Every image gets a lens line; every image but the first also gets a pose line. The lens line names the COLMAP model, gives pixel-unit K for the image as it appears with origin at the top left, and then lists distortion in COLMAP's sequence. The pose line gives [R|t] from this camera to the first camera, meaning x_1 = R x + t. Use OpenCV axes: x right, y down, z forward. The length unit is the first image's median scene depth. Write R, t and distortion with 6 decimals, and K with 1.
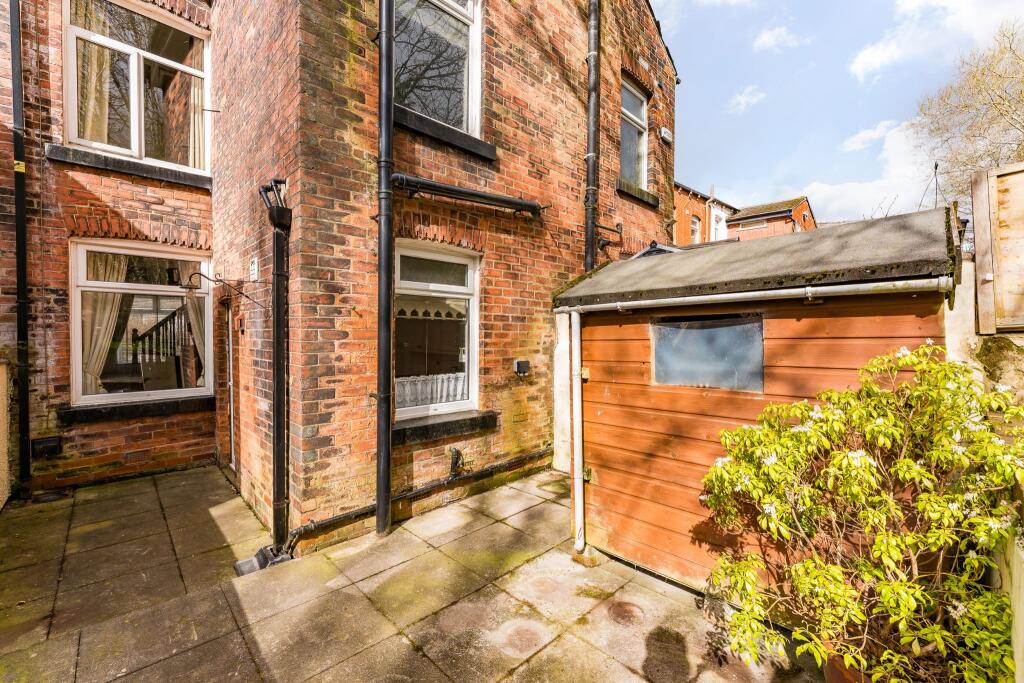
lens RADIAL K [[419.7, 0, 512.0], [0, 419.7, 341.5], [0, 0, 1]] dist [0.000921, 0.000212]
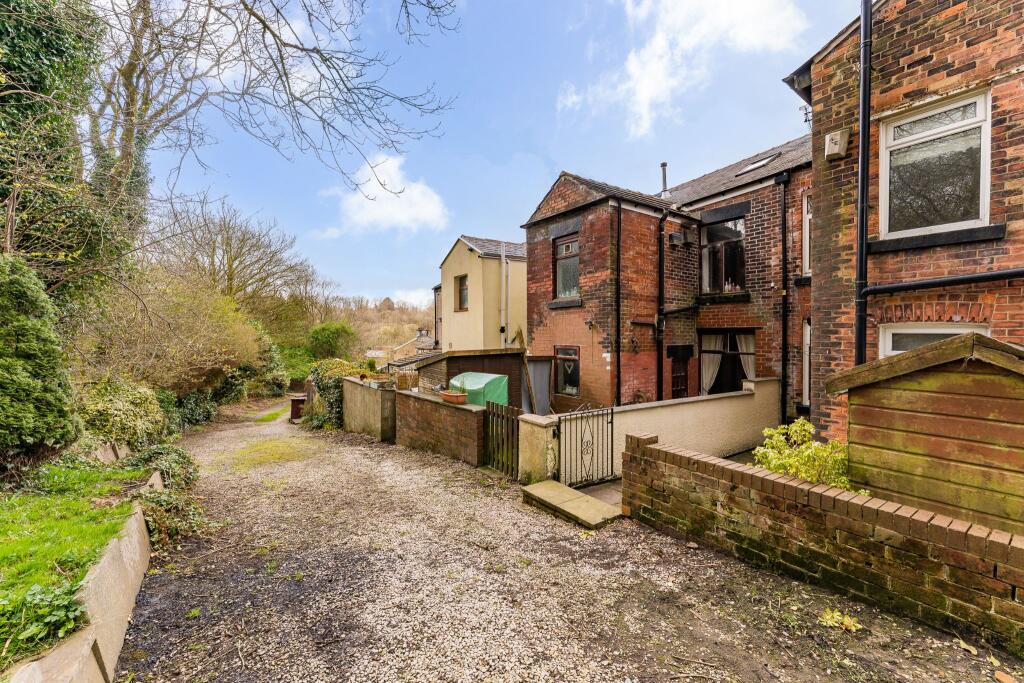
lens RADIAL K [[419.7, 0, 512.0], [0, 419.7, 341.5], [0, 0, 1]] dist [0.000921, 0.000212]
pose [[-0.153749, 0.007318, -0.988083, 1.567415], [-0.027367, 0.999557, 0.011662, -0.178991], [0.987731, 0.028834, -0.153481, -0.096229]]
